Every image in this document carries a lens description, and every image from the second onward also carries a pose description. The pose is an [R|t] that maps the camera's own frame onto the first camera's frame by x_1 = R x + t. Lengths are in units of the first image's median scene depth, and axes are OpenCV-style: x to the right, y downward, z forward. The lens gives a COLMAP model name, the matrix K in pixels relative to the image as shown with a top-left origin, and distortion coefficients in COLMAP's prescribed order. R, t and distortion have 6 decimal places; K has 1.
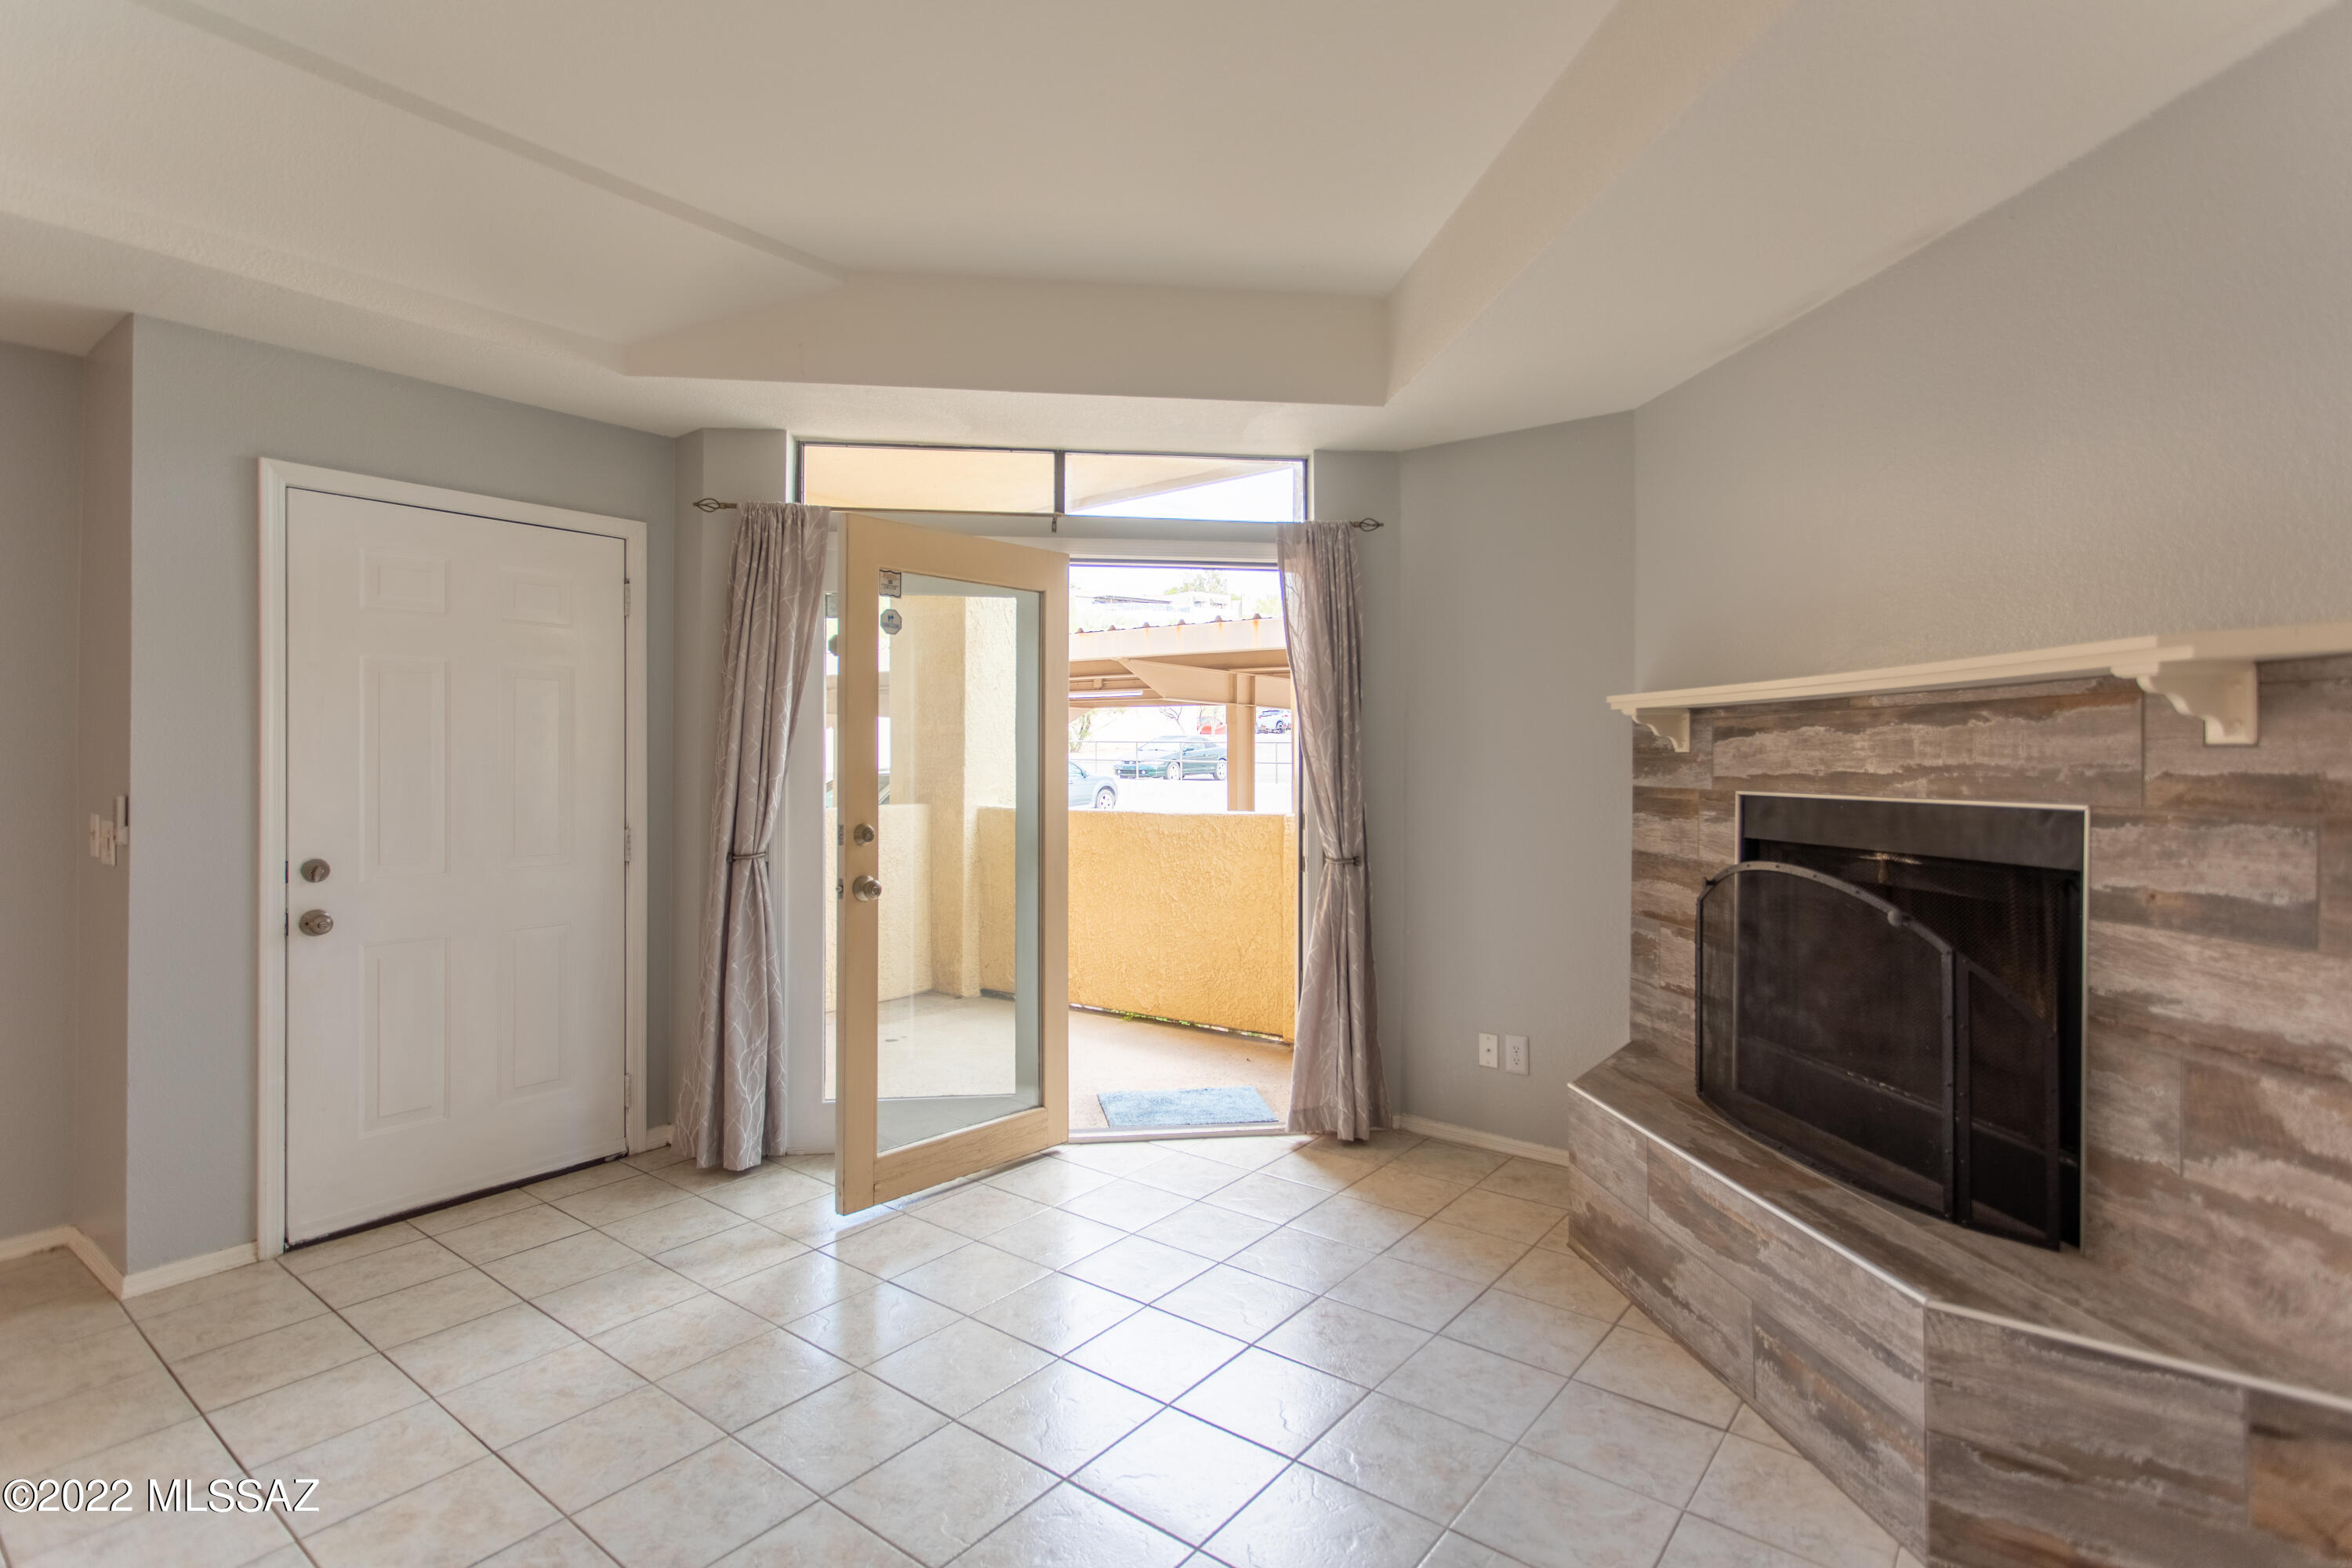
lens RADIAL K [[1143.9, 0, 1165.6], [0, 1143.9, 756.7], [0, 0, 1]] dist [0.004100, -0.001304]
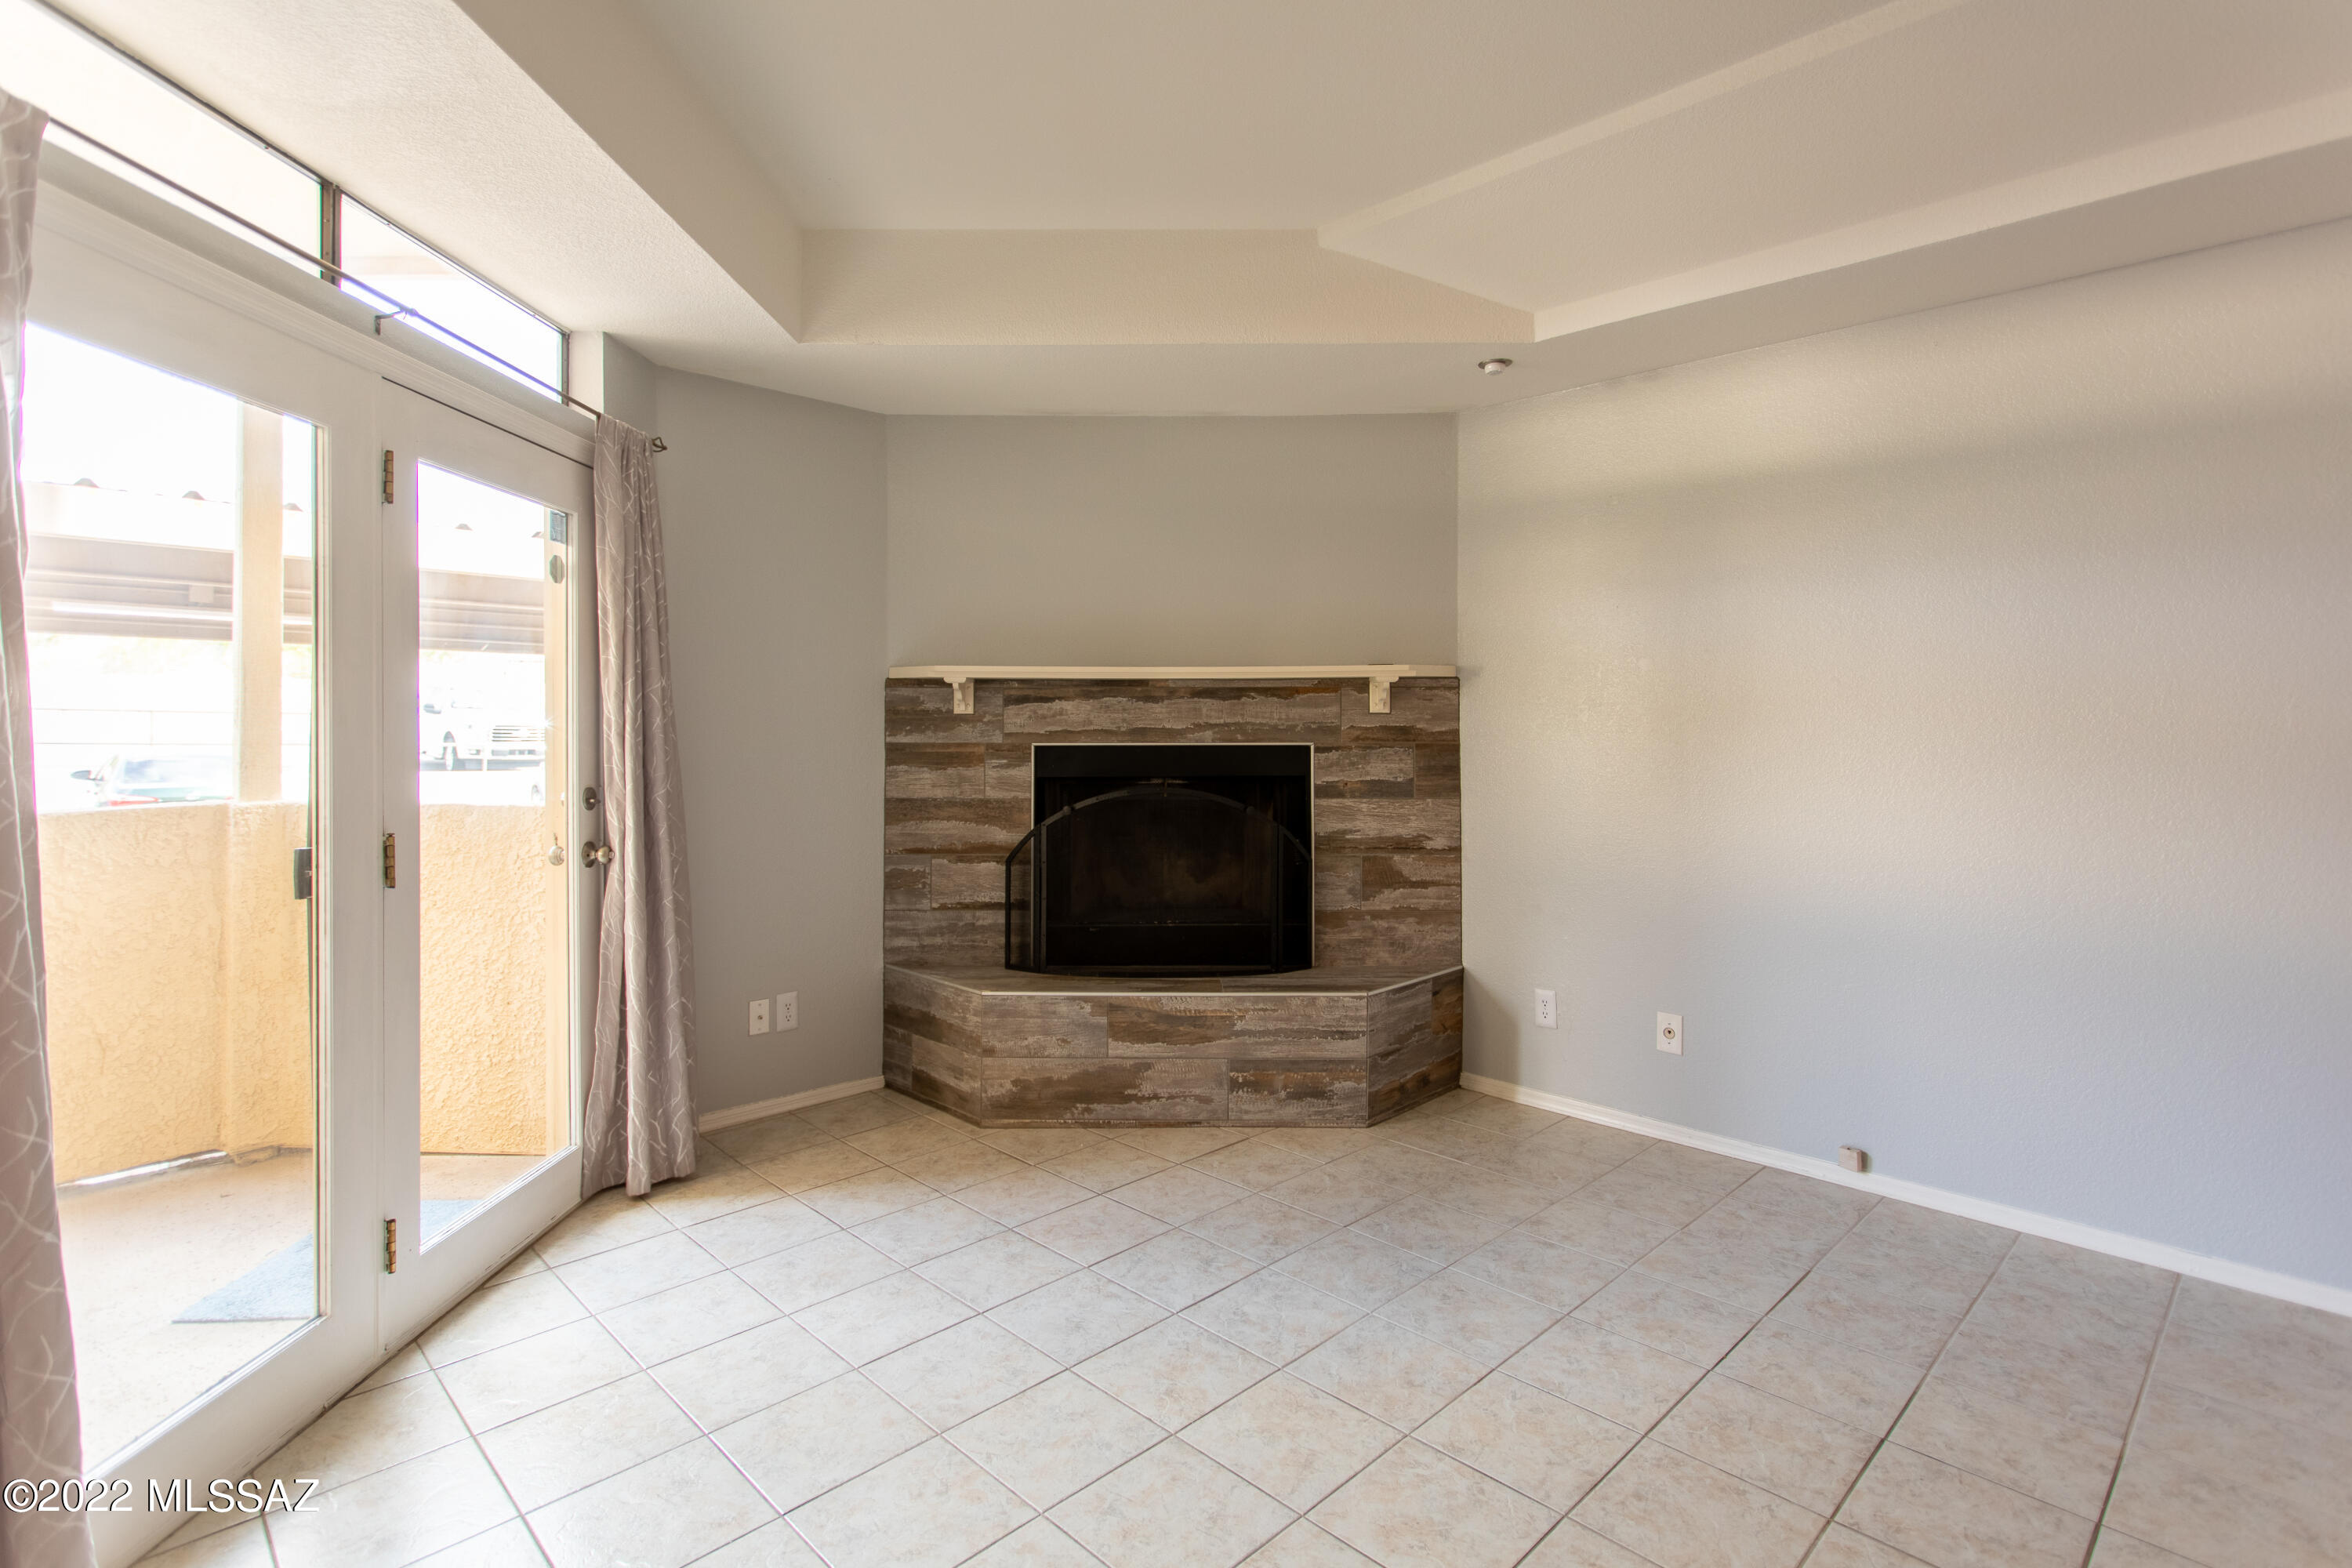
lens RADIAL K [[1143.9, 0, 1178.5], [0, 1143.9, 736.6], [0, 0, 1]] dist [0.004100, -0.001304]
pose [[0.129707, -0.010835, 0.991493, -1.007708], [-0.000580, 0.999939, 0.011003, 0.008918], [-0.991552, -0.002002, 0.129693, 0.813072]]
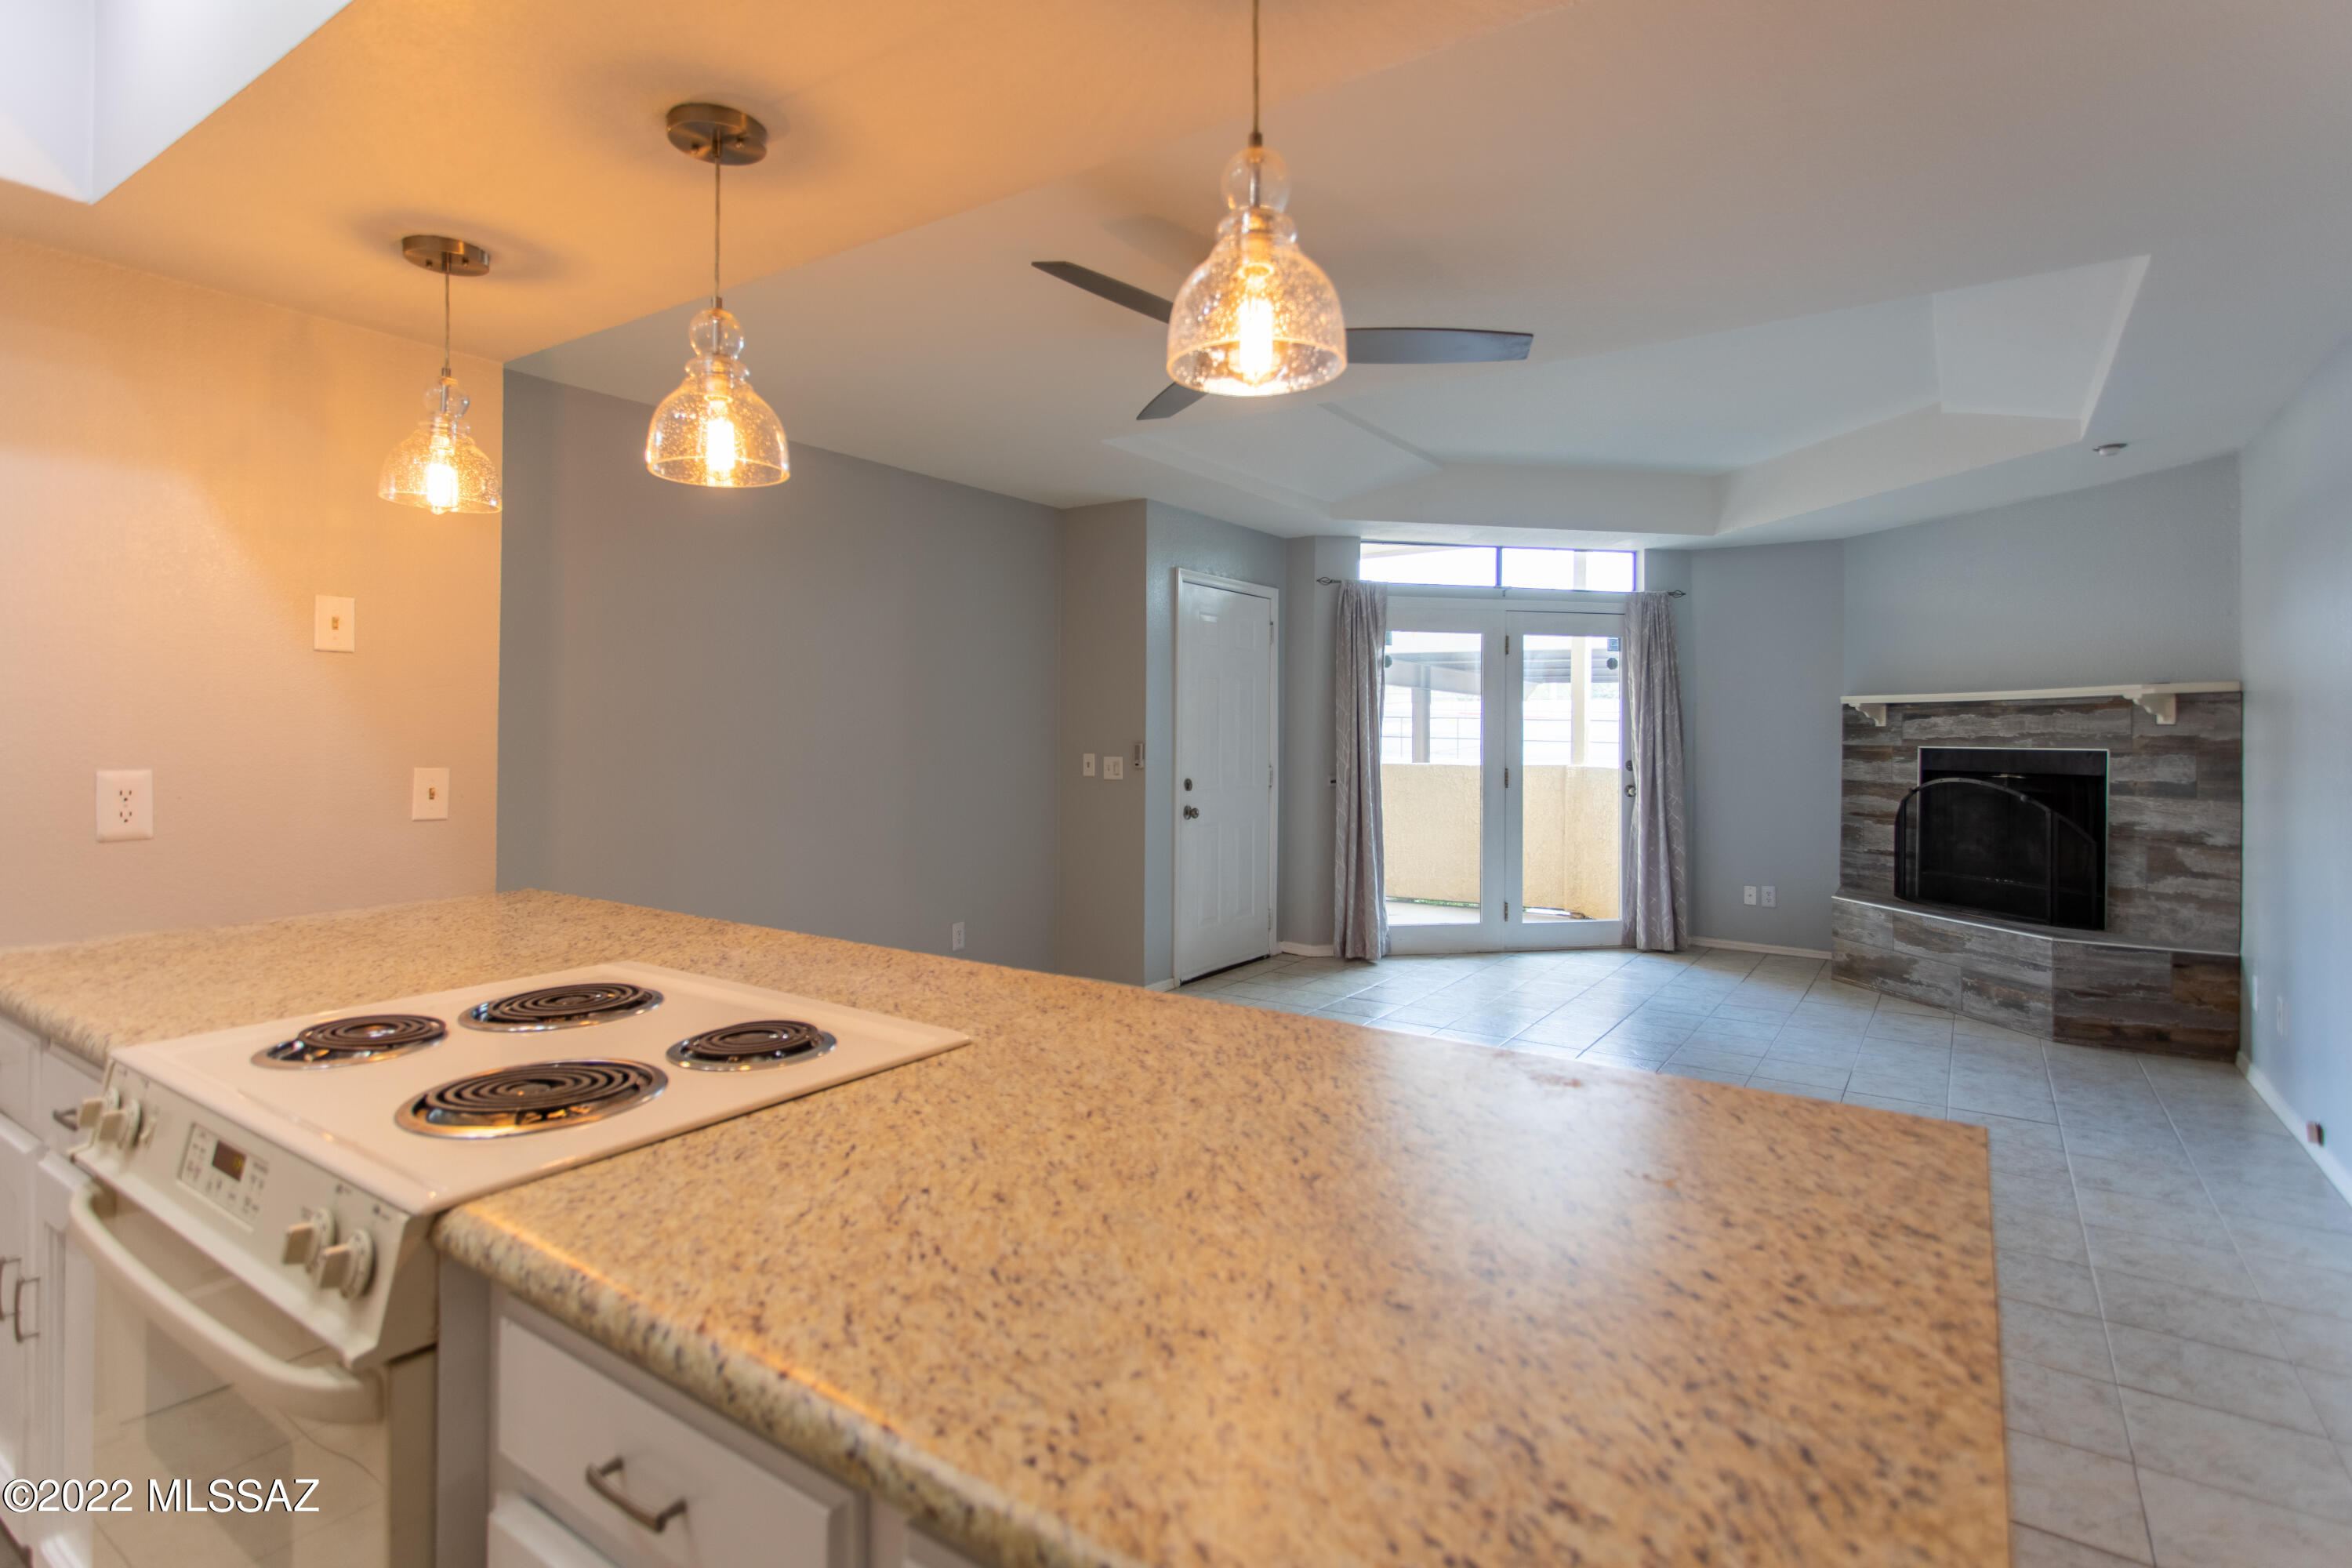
lens RADIAL K [[1143.9, 0, 1200.5], [0, 1143.9, 736.4], [0, 0, 1]] dist [0.004100, -0.001304]
pose [[0.996034, 0.006962, 0.088697, -1.128190], [-0.007484, 0.999957, 0.005552, 0.014390], [-0.088655, -0.006194, 0.996043, -1.062858]]
